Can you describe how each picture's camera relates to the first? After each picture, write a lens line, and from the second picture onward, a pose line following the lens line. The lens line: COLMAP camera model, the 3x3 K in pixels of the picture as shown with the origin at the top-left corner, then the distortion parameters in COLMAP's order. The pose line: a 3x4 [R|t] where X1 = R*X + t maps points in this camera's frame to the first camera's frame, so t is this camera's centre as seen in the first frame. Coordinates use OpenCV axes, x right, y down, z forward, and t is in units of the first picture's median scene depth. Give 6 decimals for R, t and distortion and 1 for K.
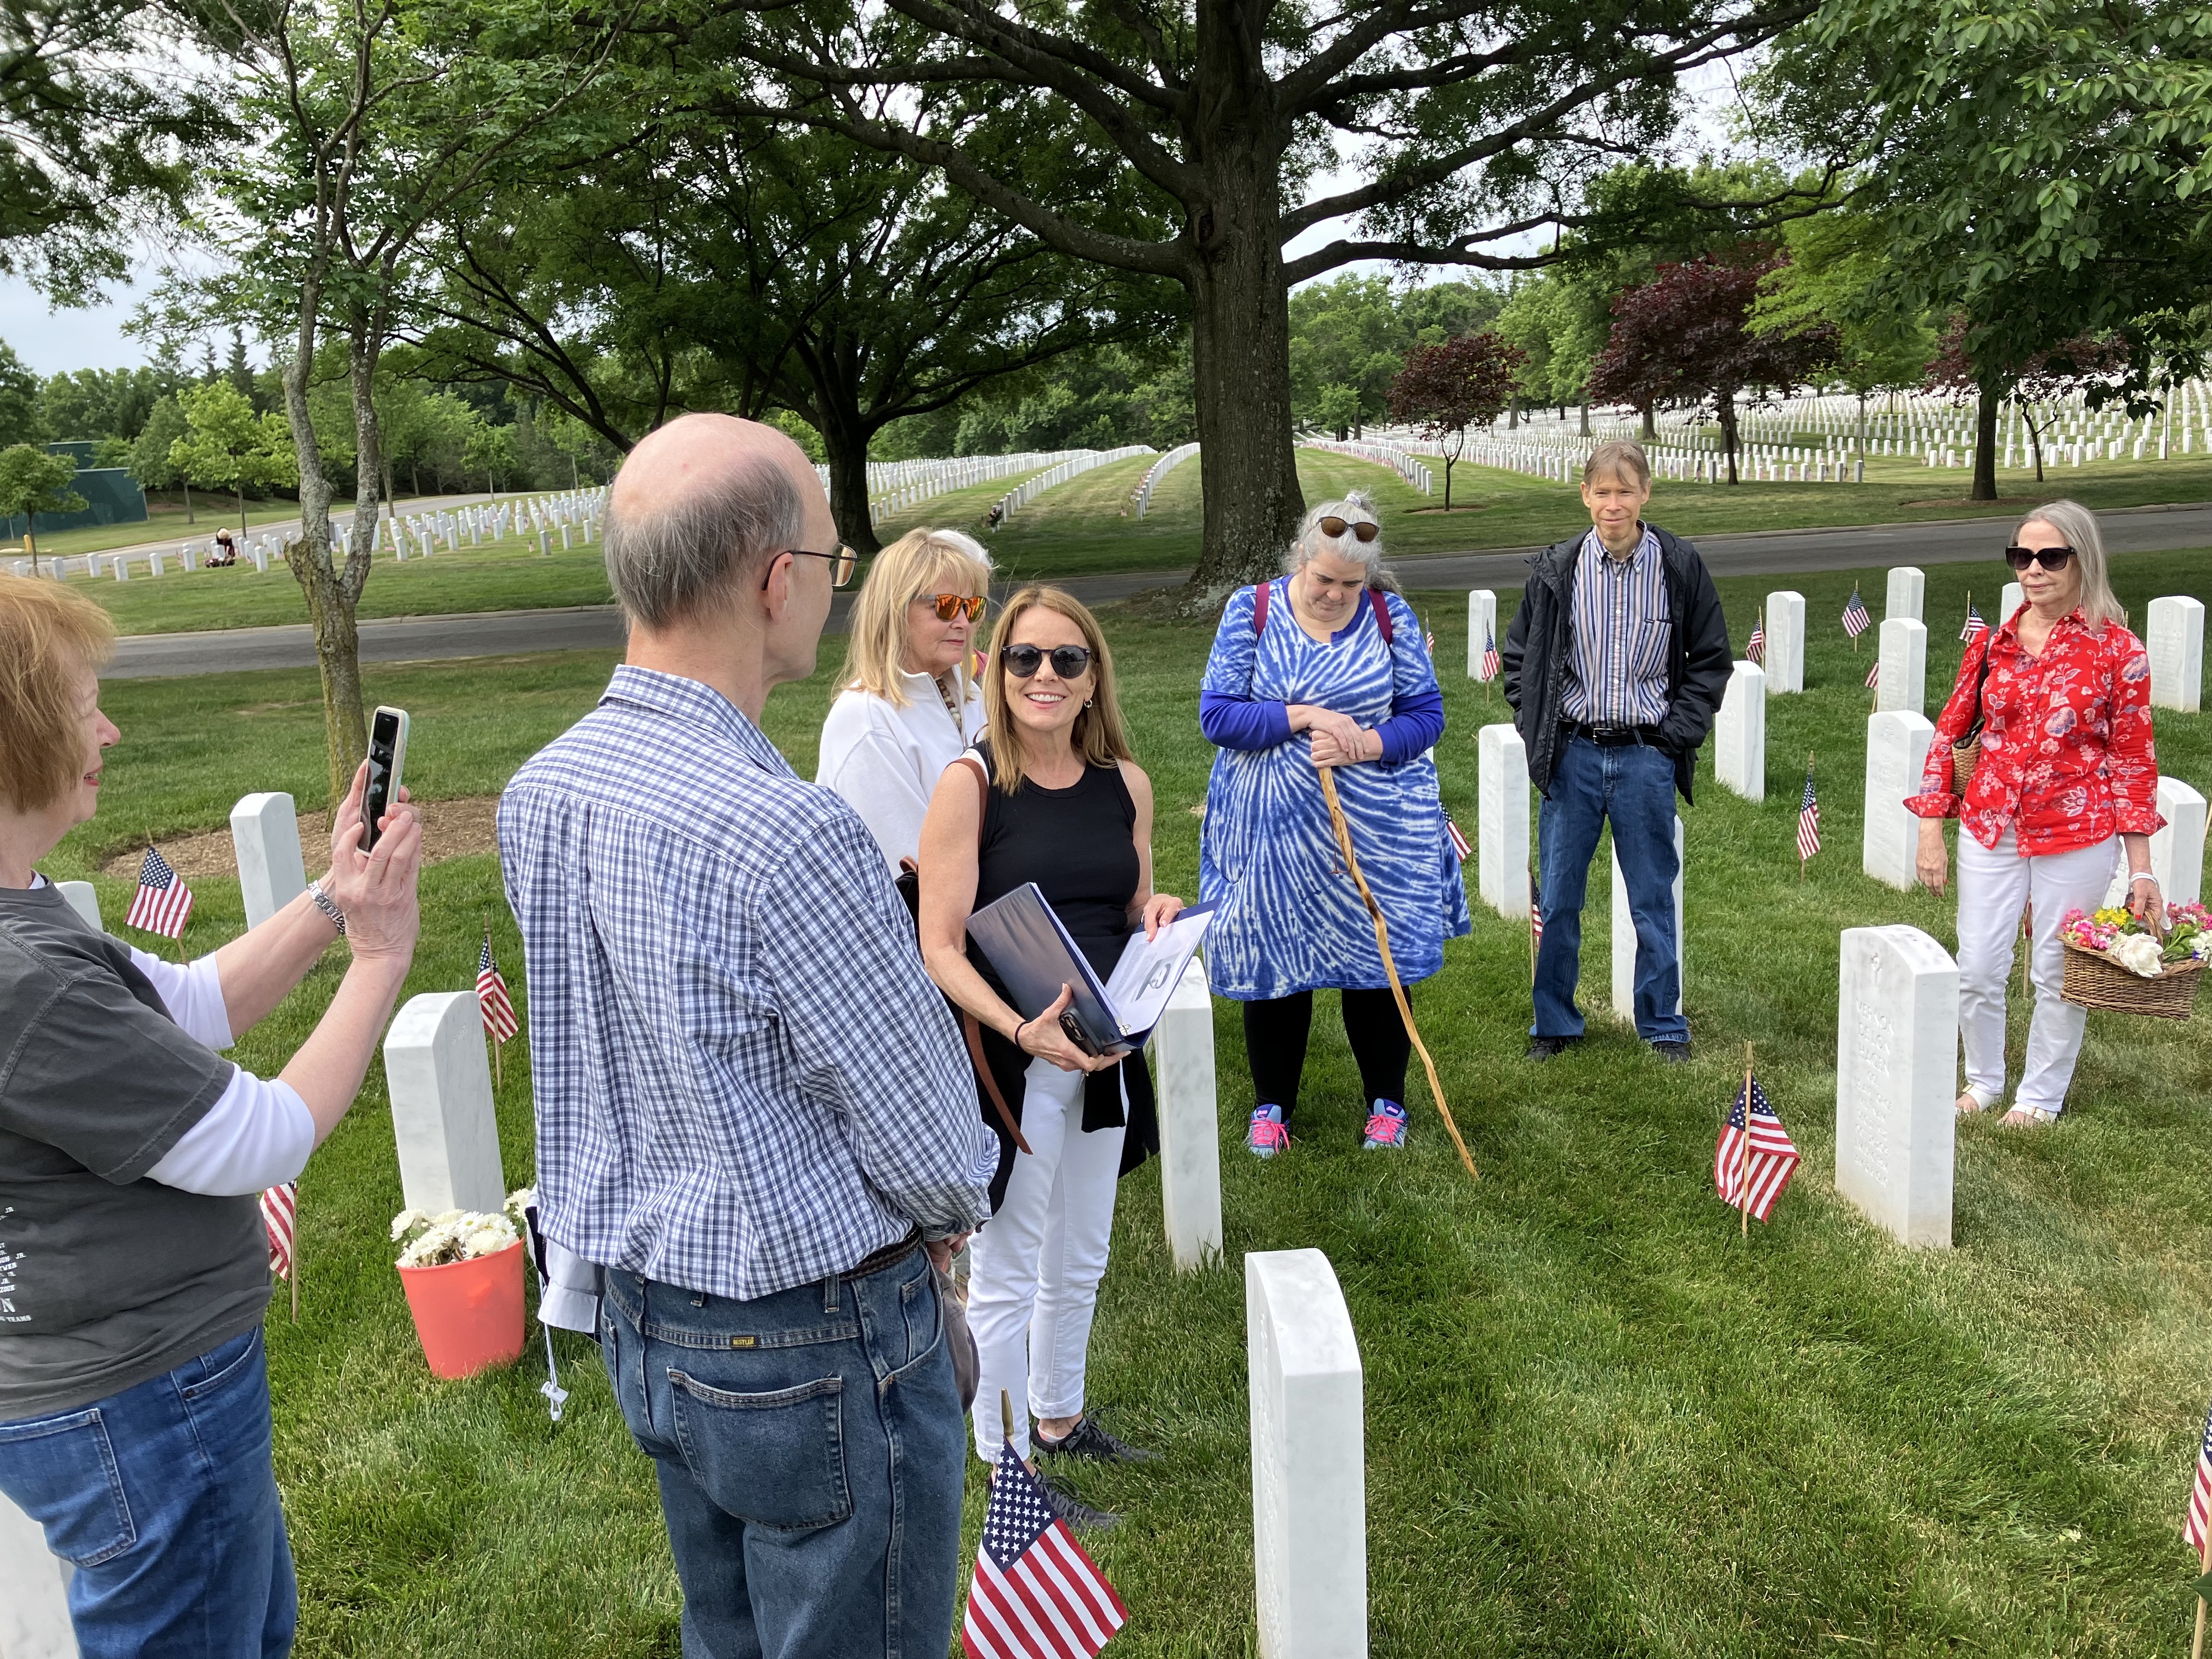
lens RADIAL K [[1819.8, 0, 1106.0], [0, 1819.8, 829.5], [0, 0, 1]] dist [0.059784, -0.070138]
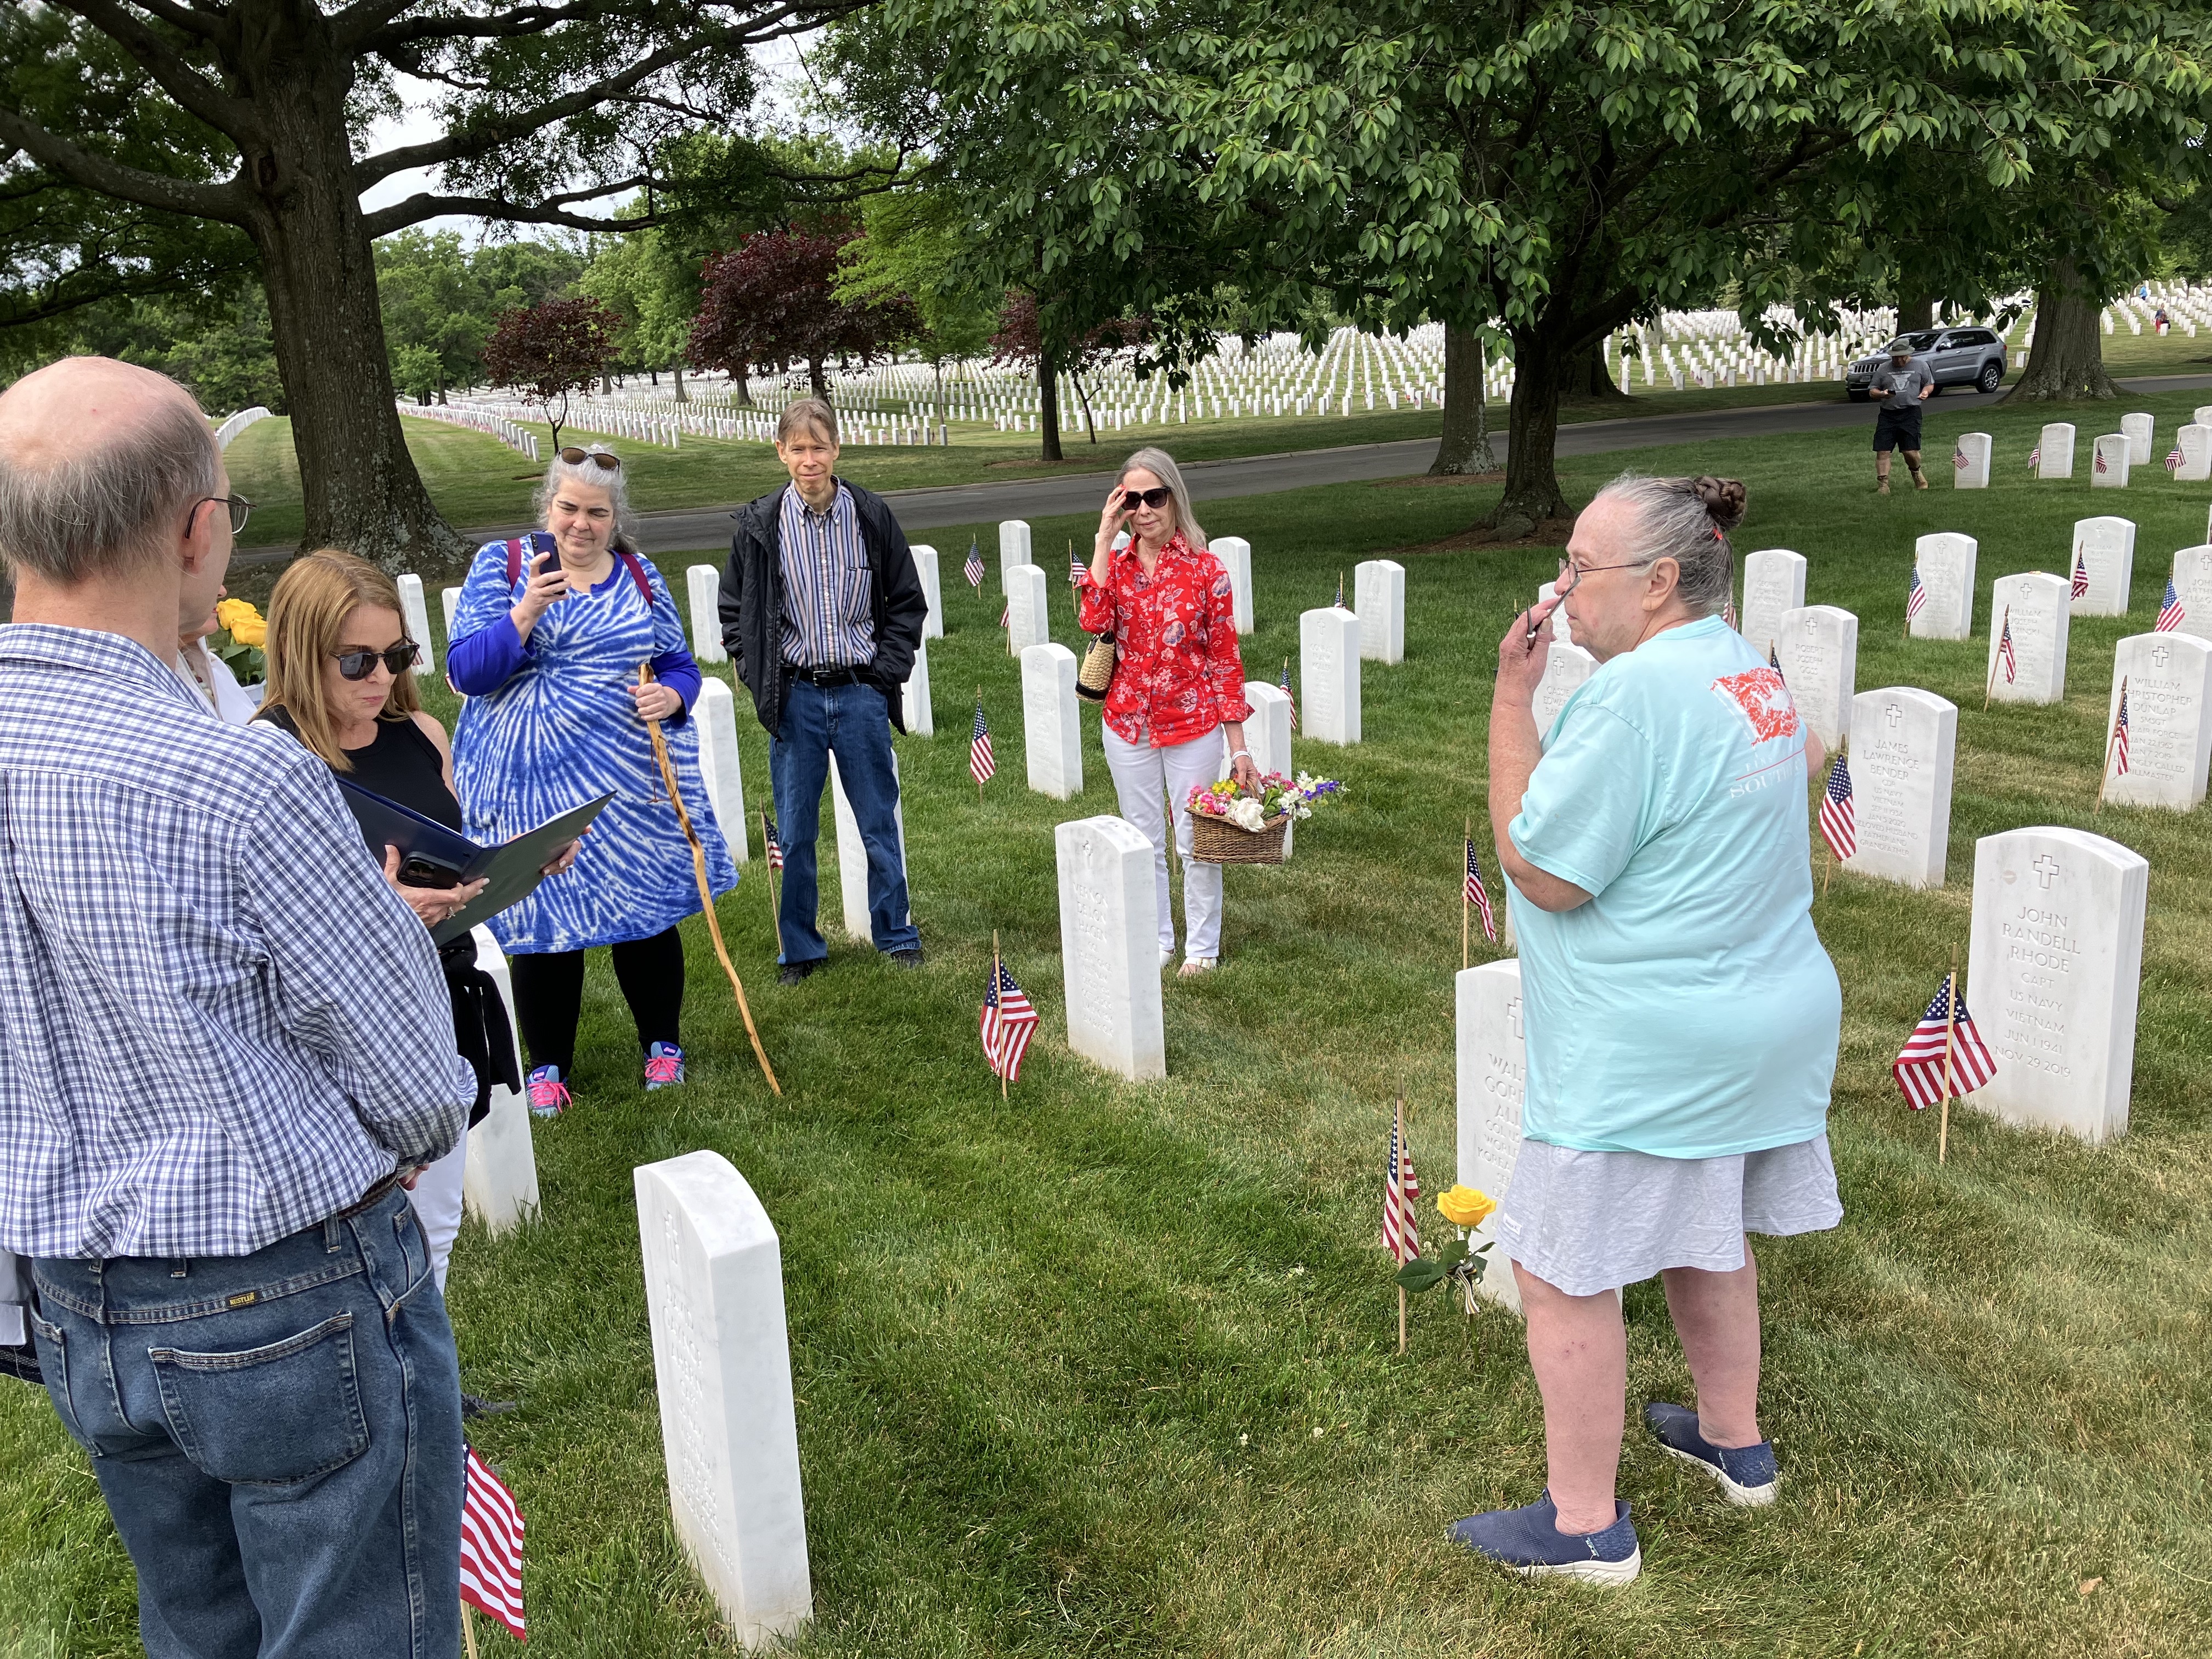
lens RADIAL K [[1819.8, 0, 1106.0], [0, 1819.8, 829.5], [0, 0, 1]] dist [0.059784, -0.070138]
pose [[0.888938, -0.107941, 0.445126, -0.116110], [0.100057, 0.994126, 0.041253, 0.019173], [-0.446965, 0.007867, 0.894517, -0.060101]]
